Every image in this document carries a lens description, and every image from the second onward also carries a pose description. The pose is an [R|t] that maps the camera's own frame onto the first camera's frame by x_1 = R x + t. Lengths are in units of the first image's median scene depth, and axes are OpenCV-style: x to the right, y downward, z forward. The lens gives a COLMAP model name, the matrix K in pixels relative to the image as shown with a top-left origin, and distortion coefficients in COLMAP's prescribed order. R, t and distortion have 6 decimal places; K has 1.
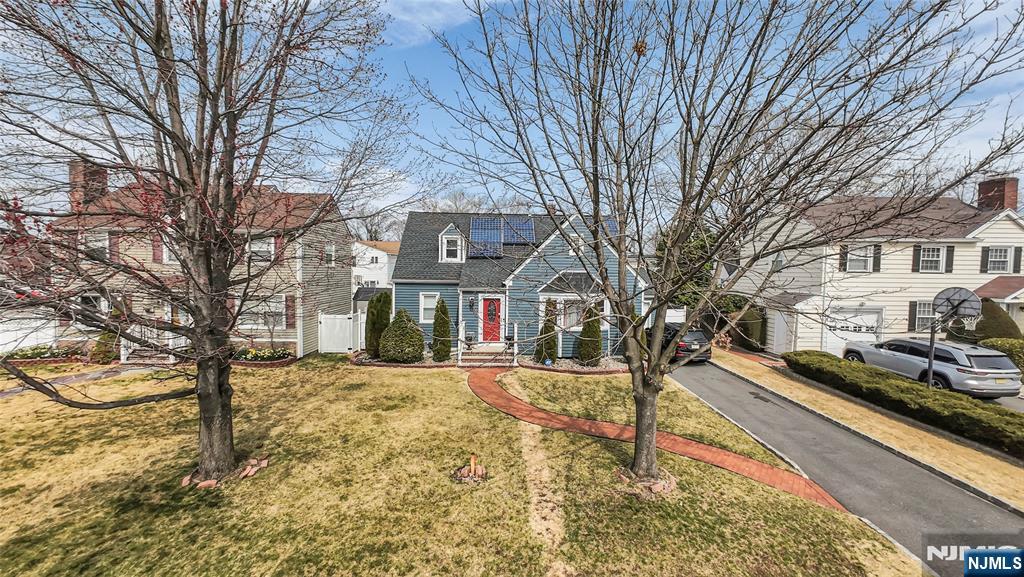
lens RADIAL K [[395.5, 0, 515.2], [0, 395.5, 290.5], [0, 0, 1]] dist [0.000086, 0.000646]
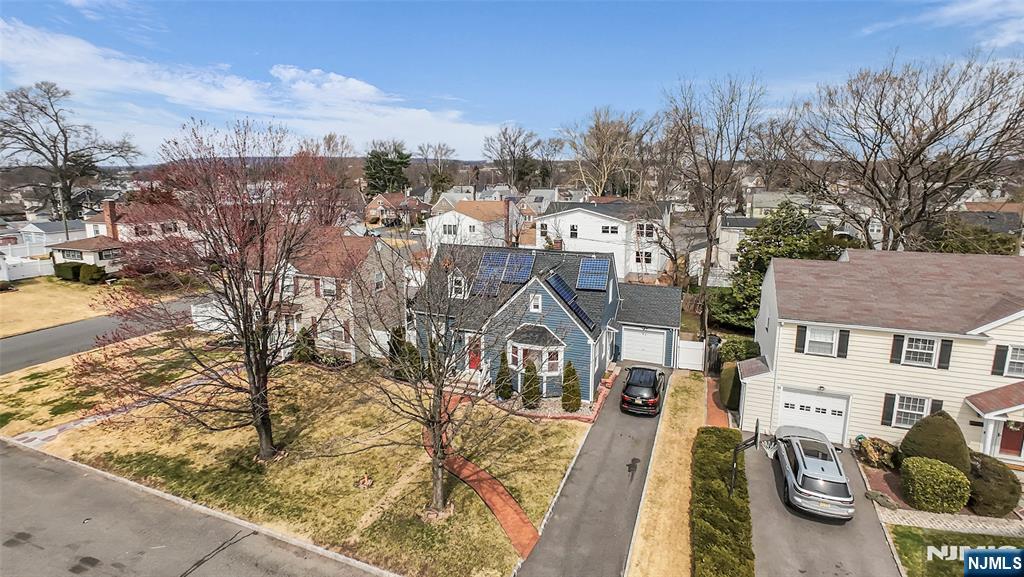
lens RADIAL K [[488.6, 0, 503.5], [0, 488.6, 257.7], [0, 0, 1]] dist [-0.001615, 0.001093]
pose [[0.914155, 0.053878, -0.401768, 0.704508], [-0.007276, 0.993149, 0.116630, -0.457105], [0.405299, -0.103695, 0.908284, -0.388961]]
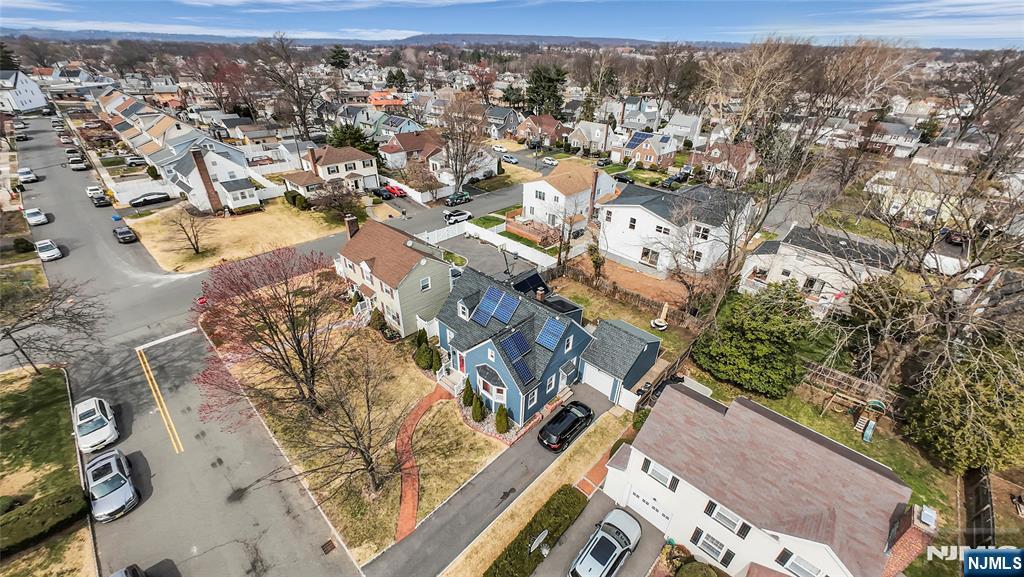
lens RADIAL K [[395.5, 0, 515.2], [0, 395.5, 290.5], [0, 0, 1]] dist [0.000086, 0.000646]
pose [[0.707912, 0.369915, -0.601684, 1.191415], [-0.056320, 0.878732, 0.473982, -1.212178], [0.704052, -0.301650, 0.642898, 0.118373]]
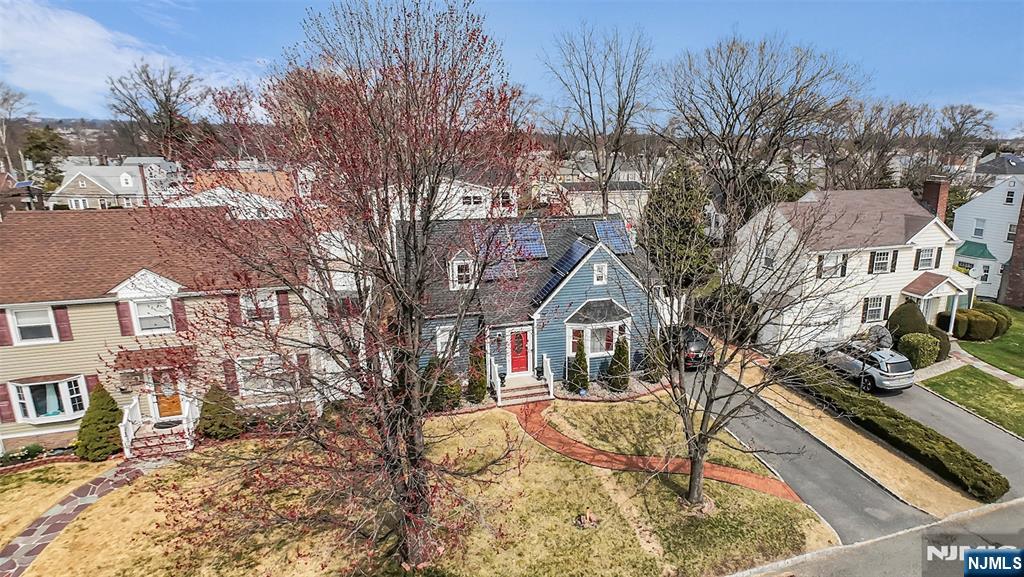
lens RADIAL K [[576.4, 0, 586.9], [0, 576.4, 294.6], [0, 0, 1]] dist [-0.003357, 0.000004]
pose [[0.955973, -0.079910, 0.282366, -0.326710], [0.020601, 0.978112, 0.207058, -0.403090], [-0.292732, -0.192125, 0.936694, -0.424942]]
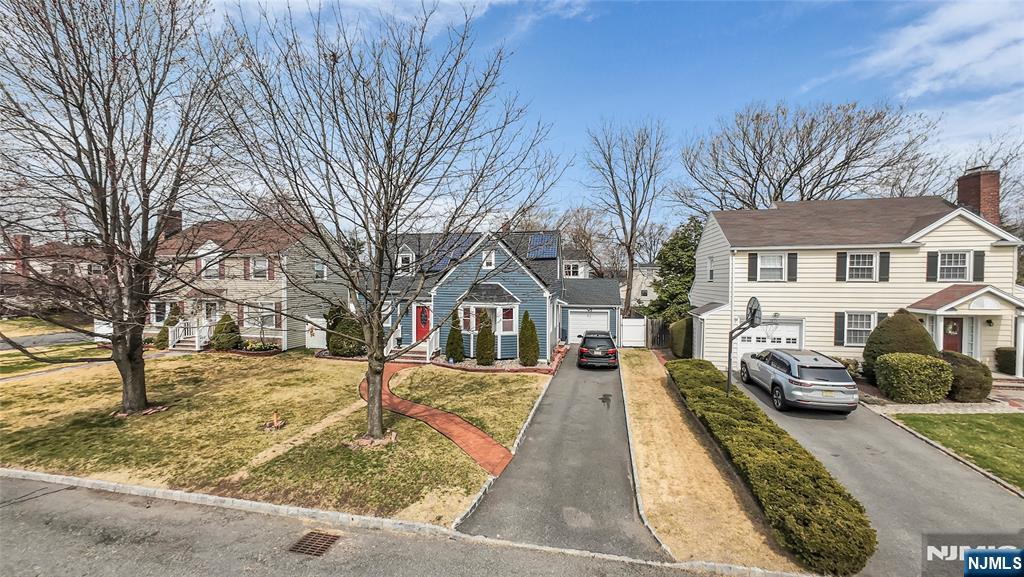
lens RADIAL K [[395.5, 0, 515.2], [0, 395.5, 290.5], [0, 0, 1]] dist [0.000086, 0.000646]
pose [[0.971341, -0.002866, -0.237672, 0.544334], [-0.003595, 0.999636, -0.026744, 0.004134], [0.237662, 0.026832, 0.970977, -0.099395]]
